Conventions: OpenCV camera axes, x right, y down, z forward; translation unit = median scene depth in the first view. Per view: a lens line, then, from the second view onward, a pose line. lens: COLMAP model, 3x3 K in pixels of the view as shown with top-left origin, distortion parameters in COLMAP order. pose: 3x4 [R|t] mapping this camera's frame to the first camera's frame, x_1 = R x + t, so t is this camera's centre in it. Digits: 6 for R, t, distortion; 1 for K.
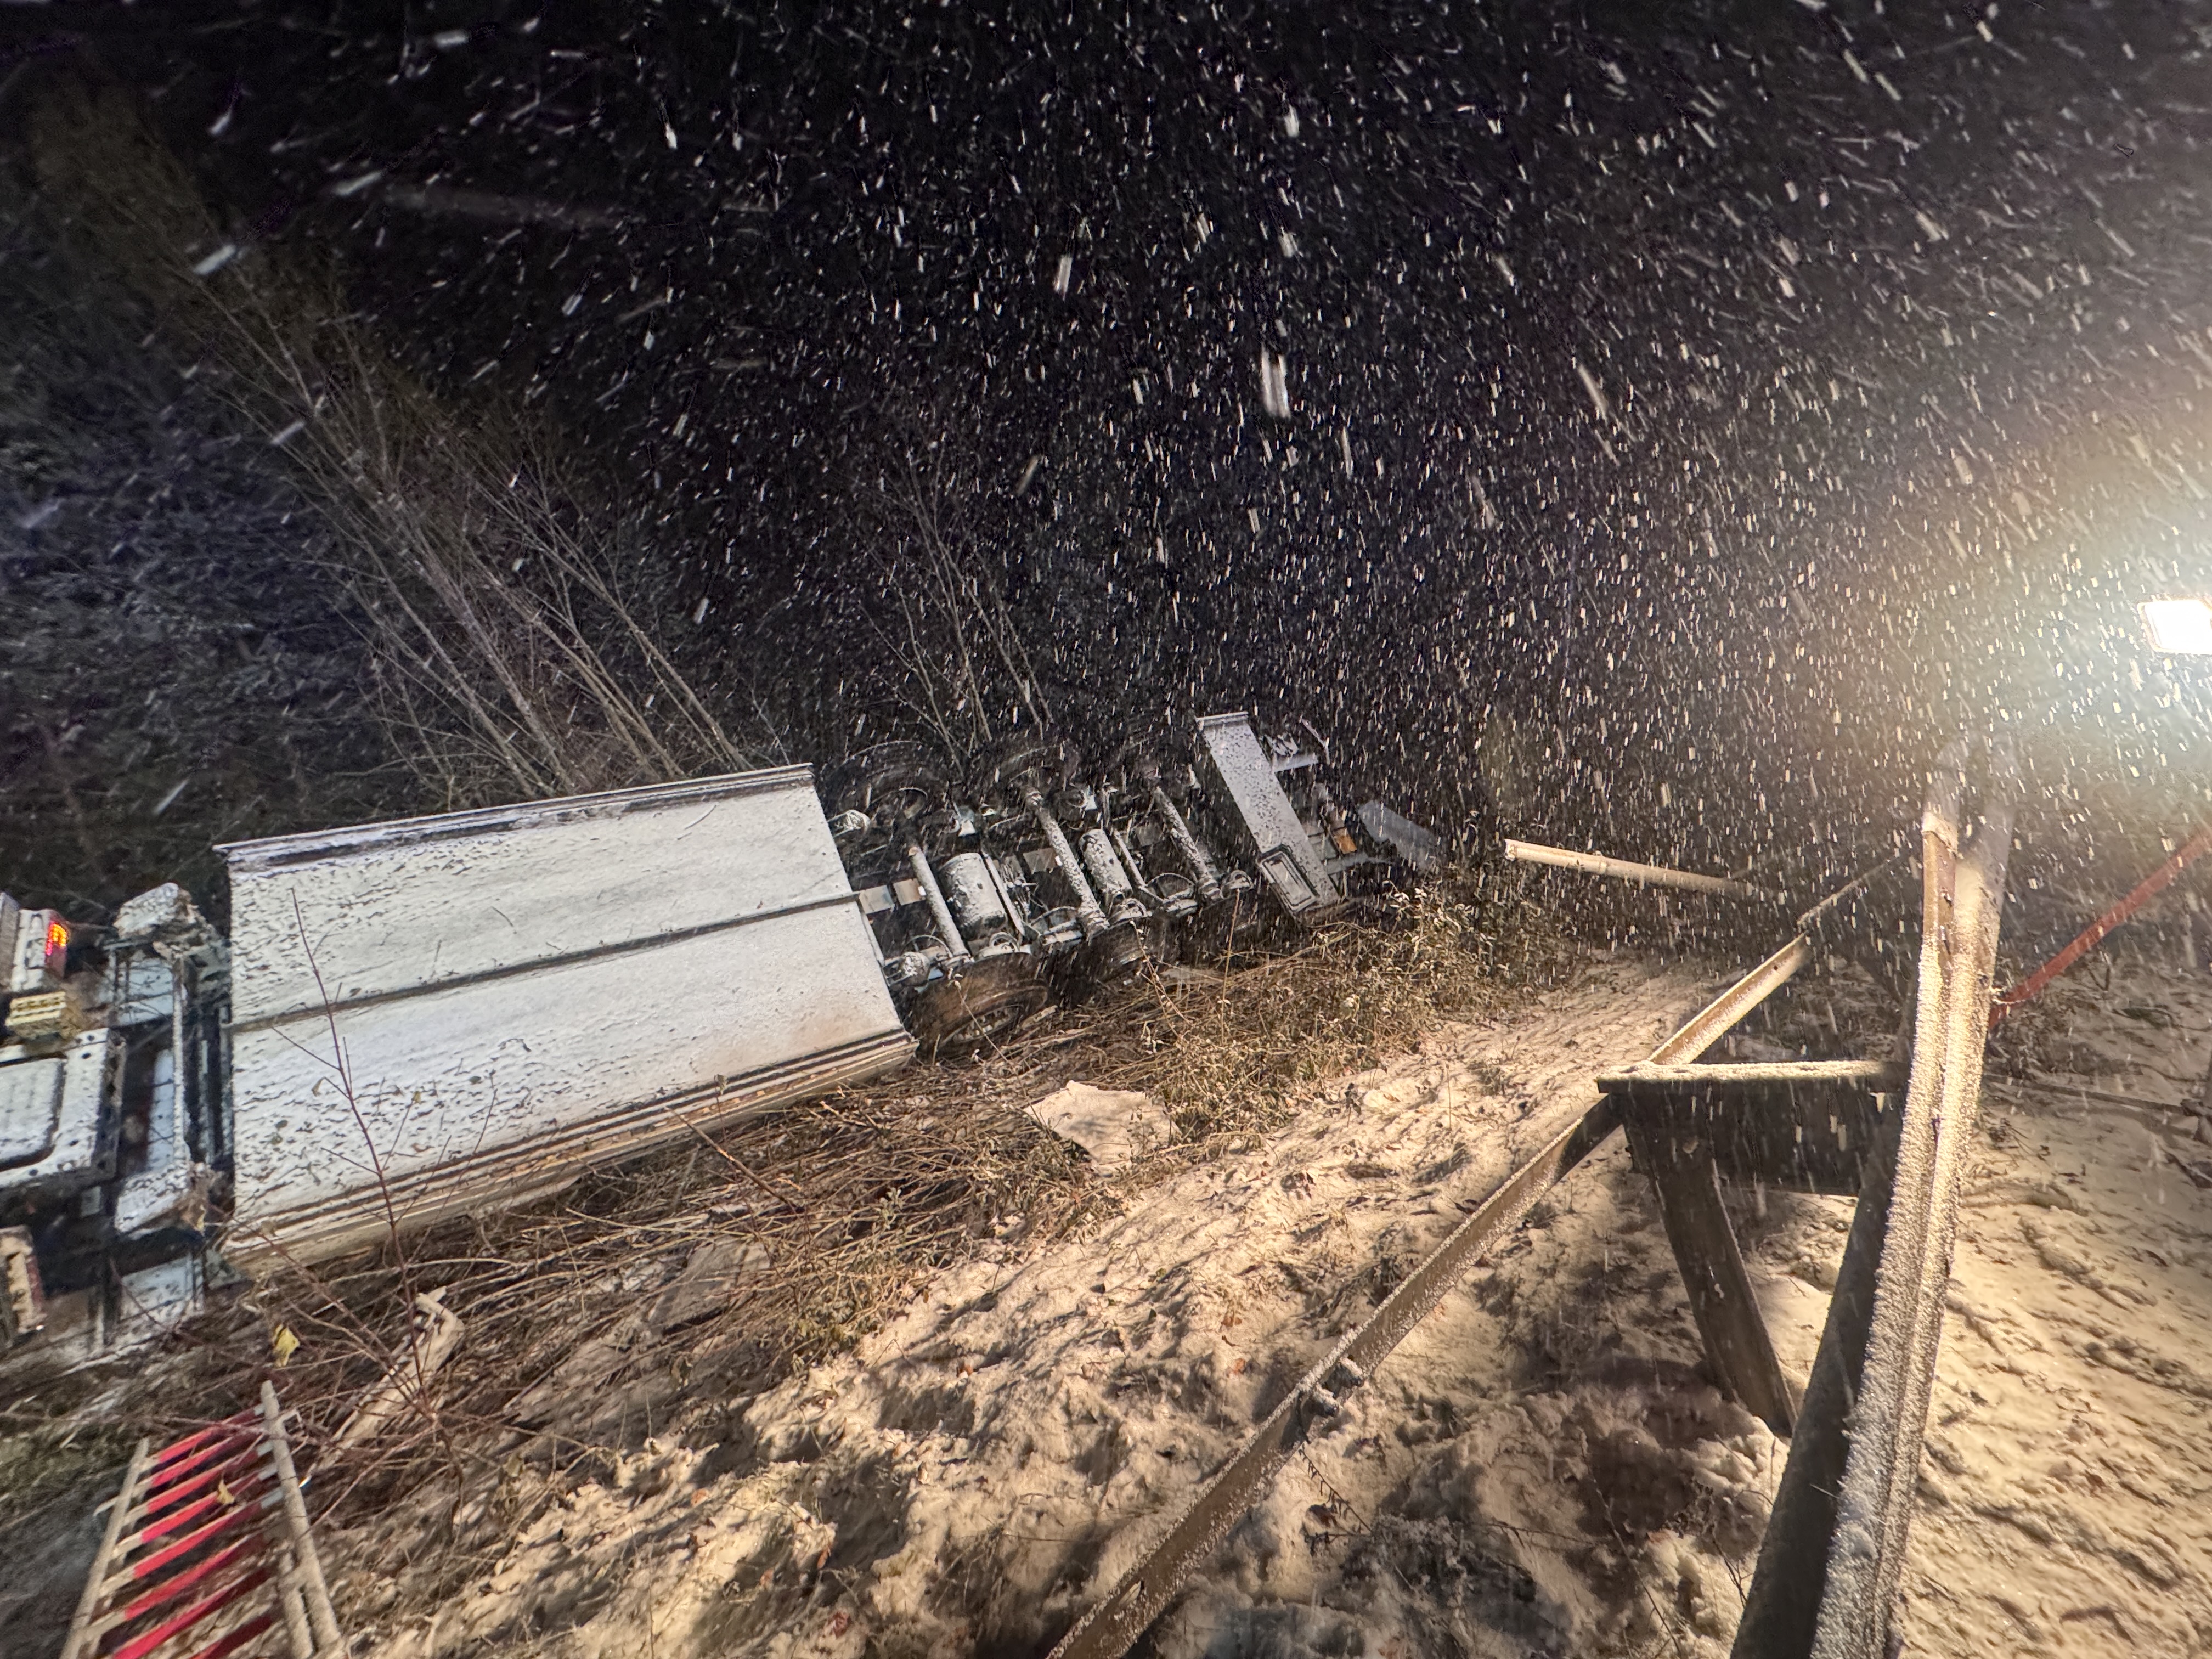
lens RADIAL K [[889.4, 0, 1109.9], [0, 889.4, 826.0], [0, 0, 1]] dist [0.001085, 0.000016]
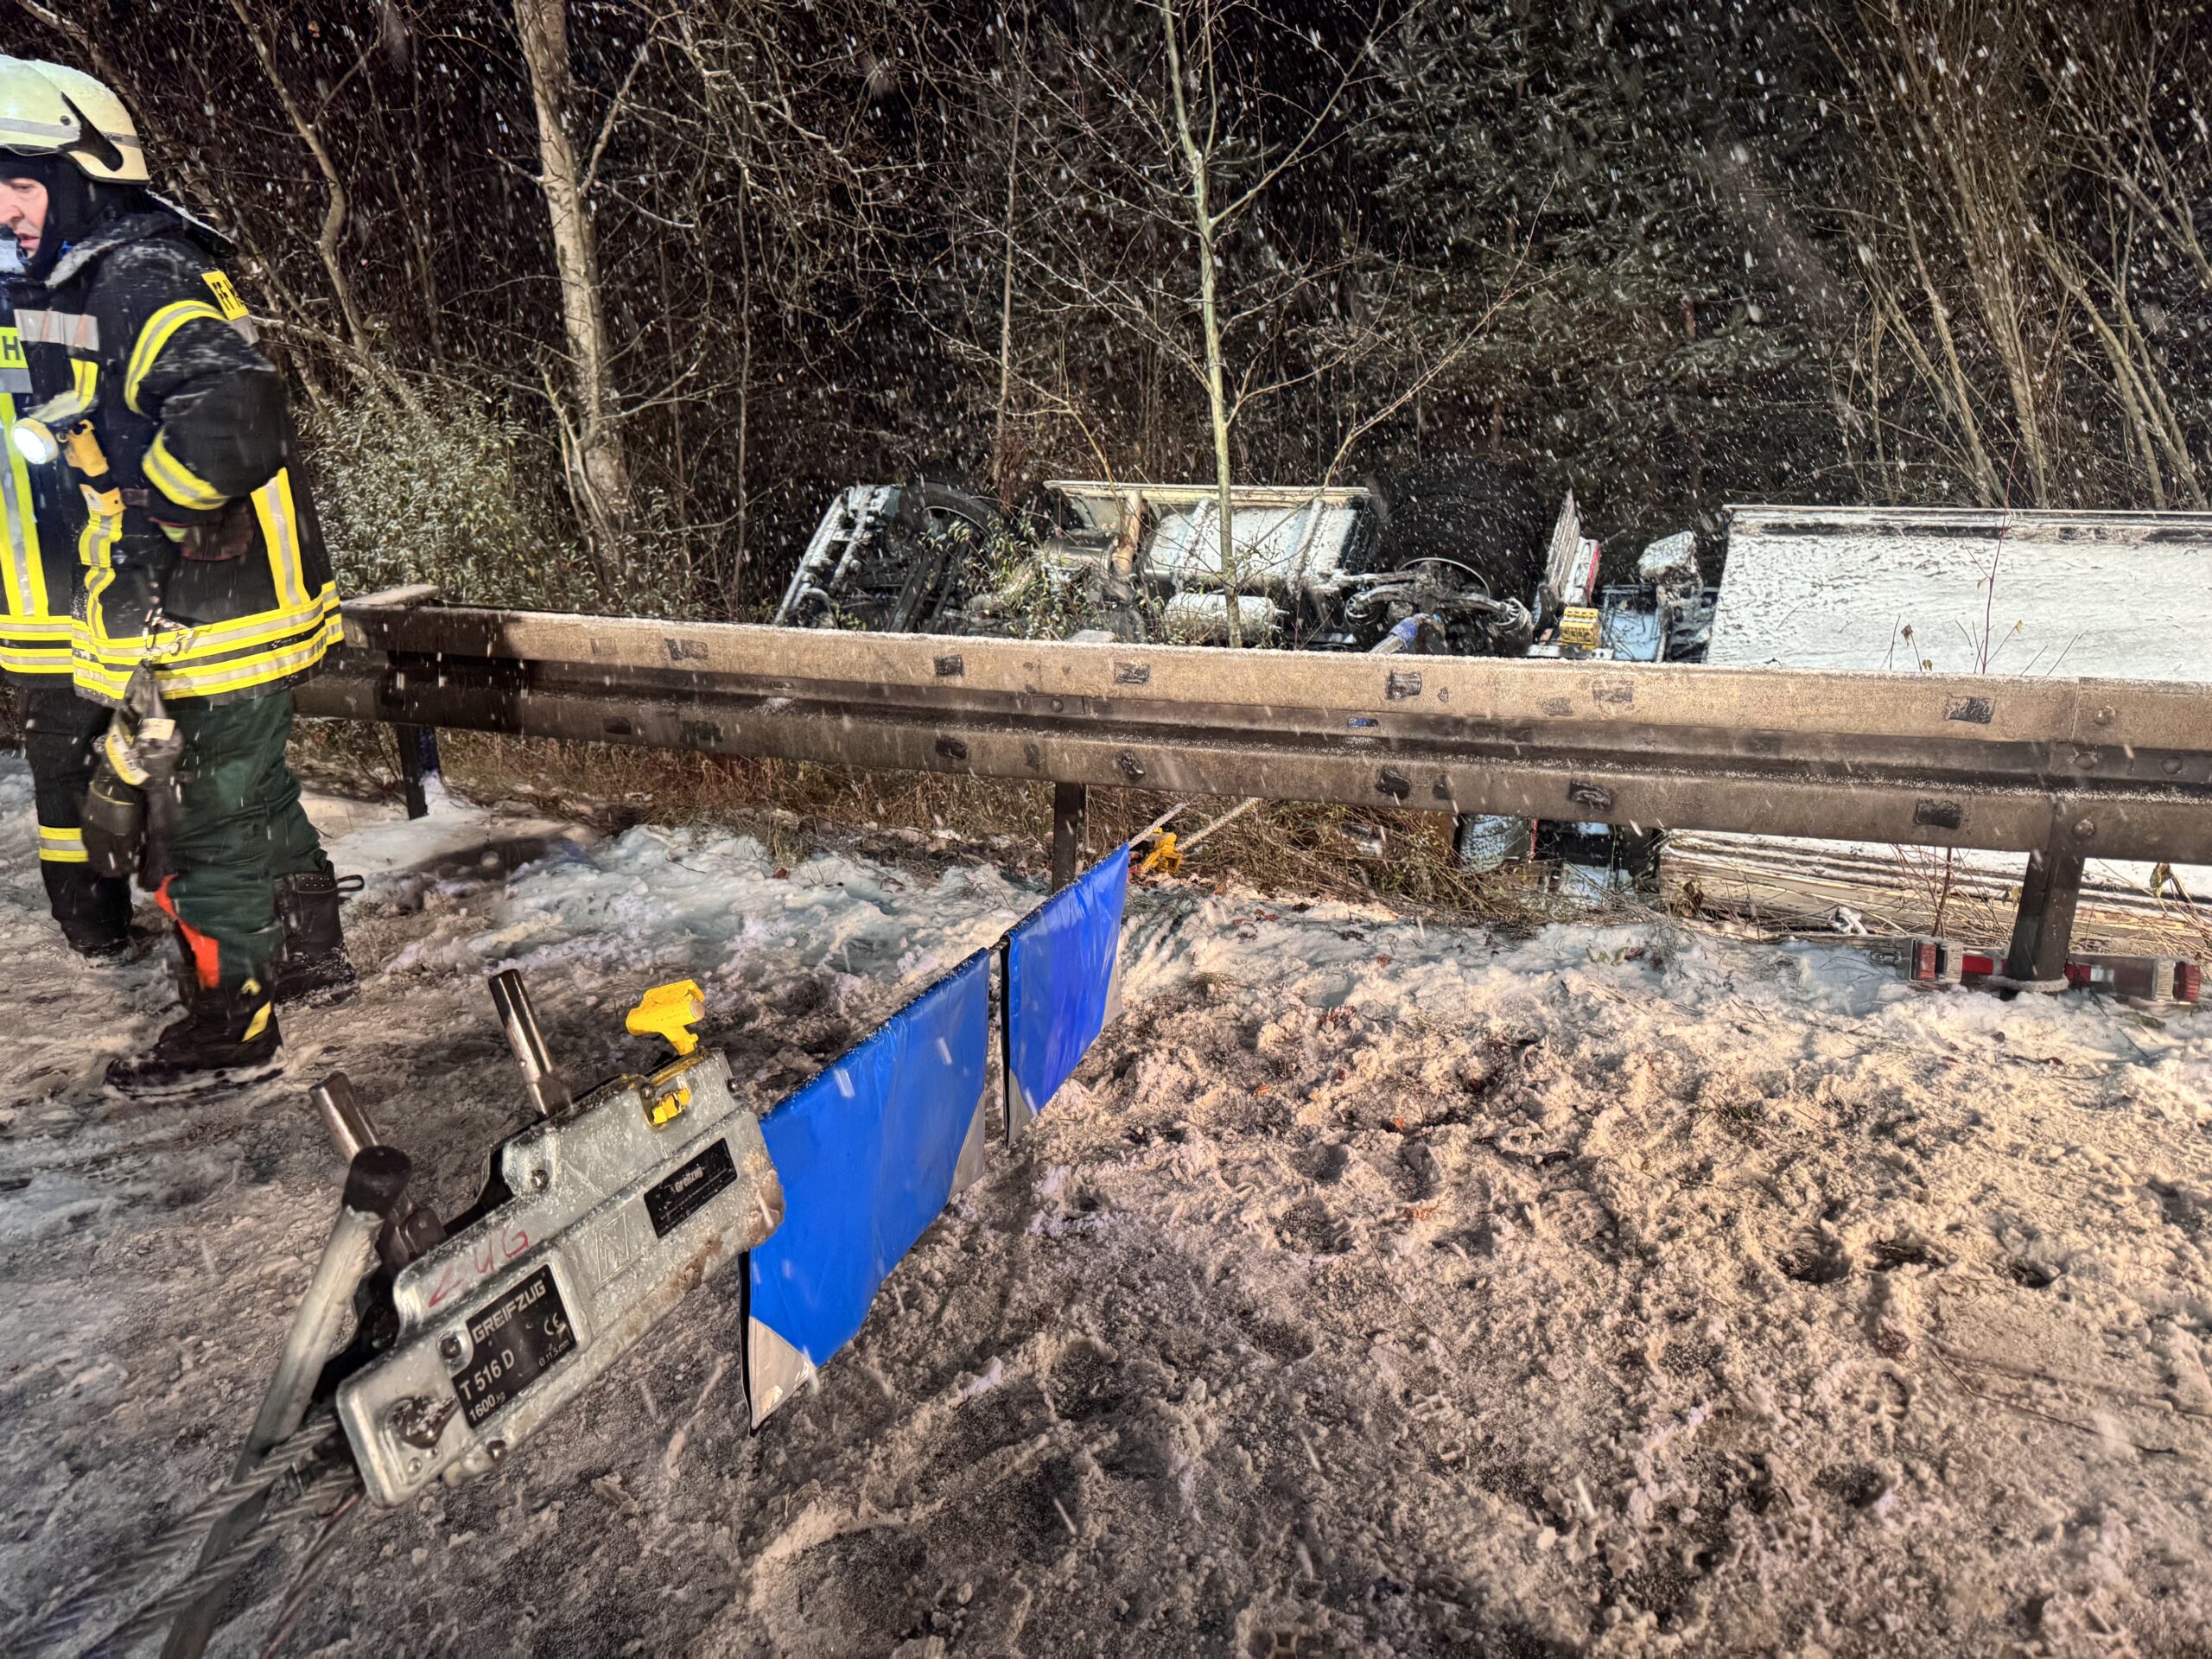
lens RADIAL K [[1553.3, 0, 1110.0], [0, 1553.3, 833.7], [0, 0, 1]] dist [-0.001568, 0.000577]
pose [[0.494855, 0.291509, -0.818621, 0.196848], [-0.211188, 0.954154, 0.212109, 0.150494], [0.842922, 0.067920, 0.533731, -0.496744]]
